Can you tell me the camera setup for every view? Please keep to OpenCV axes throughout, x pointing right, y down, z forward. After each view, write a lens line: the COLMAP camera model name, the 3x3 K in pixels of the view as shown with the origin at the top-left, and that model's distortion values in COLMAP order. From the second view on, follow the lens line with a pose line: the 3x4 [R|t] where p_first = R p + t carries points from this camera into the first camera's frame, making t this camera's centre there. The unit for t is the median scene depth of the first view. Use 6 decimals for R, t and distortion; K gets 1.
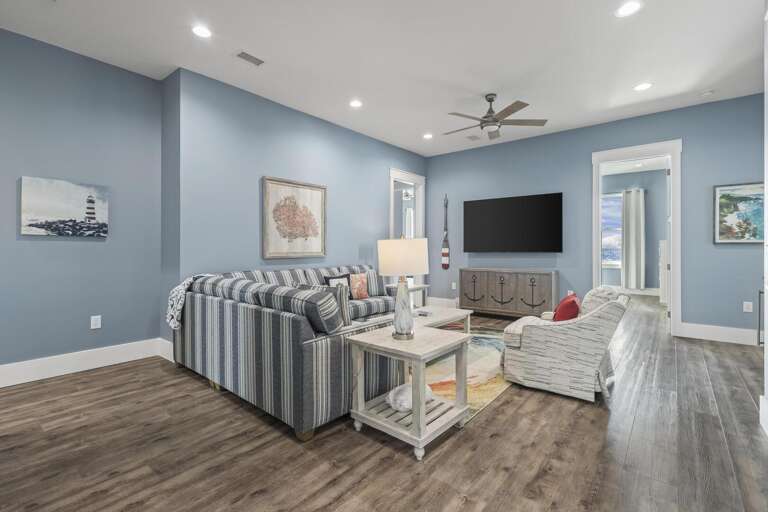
lens RADIAL K [[347.7, 0, 380.7], [0, 347.7, 247.8], [0, 0, 1]] dist [0.000147, 0.000199]
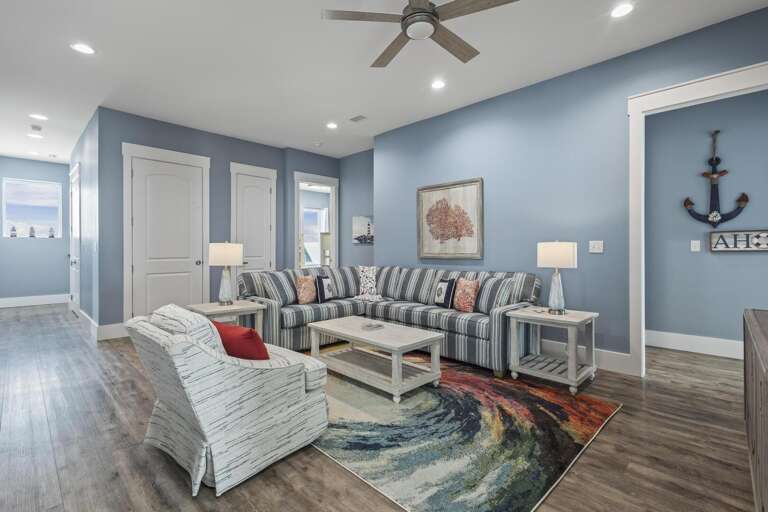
lens RADIAL K [[347.7, 0, 380.7], [0, 347.7, 247.8], [0, 0, 1]] dist [0.000147, 0.000199]
pose [[-0.067619, -0.007145, -0.997686, 0.794980], [-0.002221, 0.999973, -0.007011, 0.004920], [0.997709, 0.001741, -0.067633, 0.893897]]
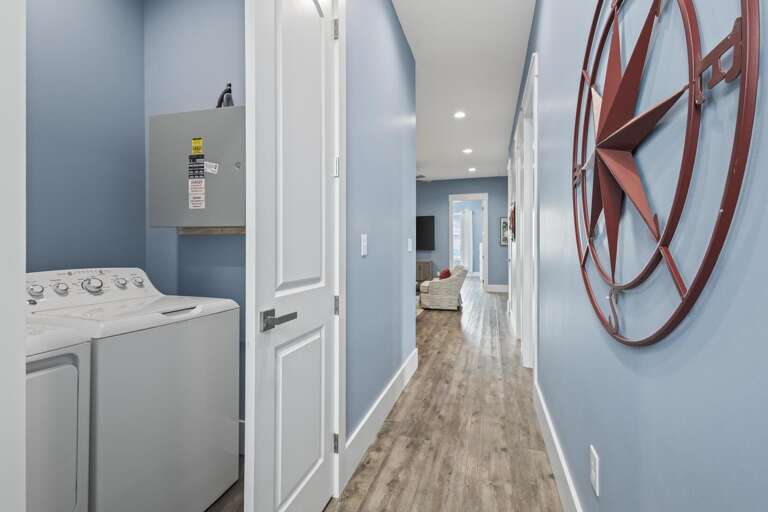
lens RADIAL K [[347.7, 0, 380.7], [0, 347.7, 247.8], [0, 0, 1]] dist [0.000147, 0.000199]
pose [[0.923367, -0.004188, 0.383896, -0.491258], [0.002354, 0.999983, 0.005248, -0.008632], [-0.383912, -0.003943, 0.923361, -0.632364]]
